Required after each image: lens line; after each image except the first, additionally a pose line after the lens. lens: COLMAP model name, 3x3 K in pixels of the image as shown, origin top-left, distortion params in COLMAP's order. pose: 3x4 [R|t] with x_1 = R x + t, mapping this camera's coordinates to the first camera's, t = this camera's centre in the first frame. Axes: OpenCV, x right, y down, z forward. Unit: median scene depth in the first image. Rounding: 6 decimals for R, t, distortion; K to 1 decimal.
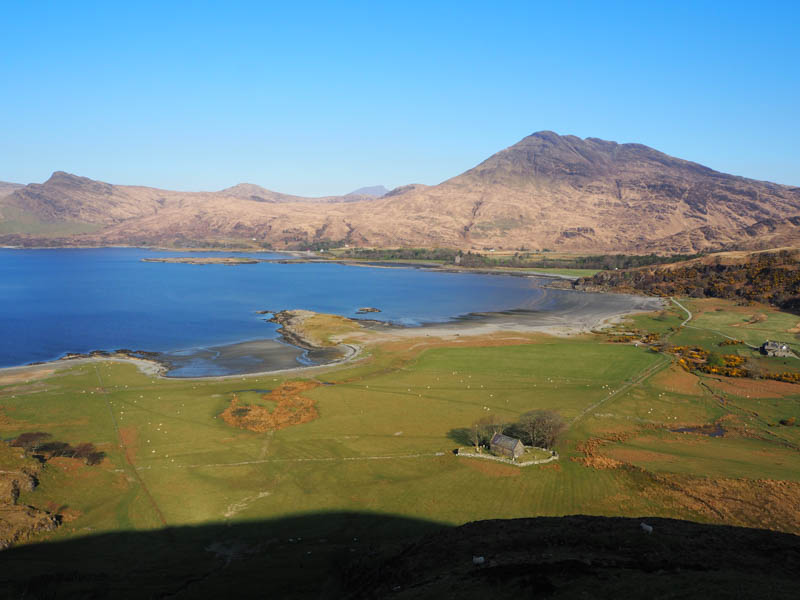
lens RADIAL K [[678.8, 0, 404.2], [0, 678.8, 297.3], [0, 0, 1]] dist [-0.032932, 0.010131]
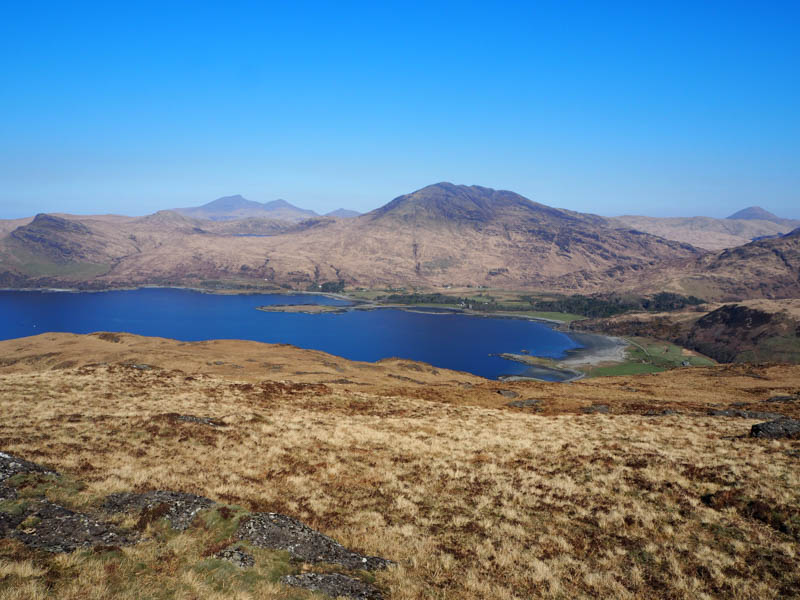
lens RADIAL K [[678.8, 0, 401.2], [0, 678.8, 303.2], [0, 0, 1]] dist [-0.032932, 0.010131]
pose [[0.965782, -0.031961, 0.257377, -0.256176], [0.027210, 0.999388, 0.021998, -0.051343], [-0.257922, -0.014242, 0.966061, -0.288767]]
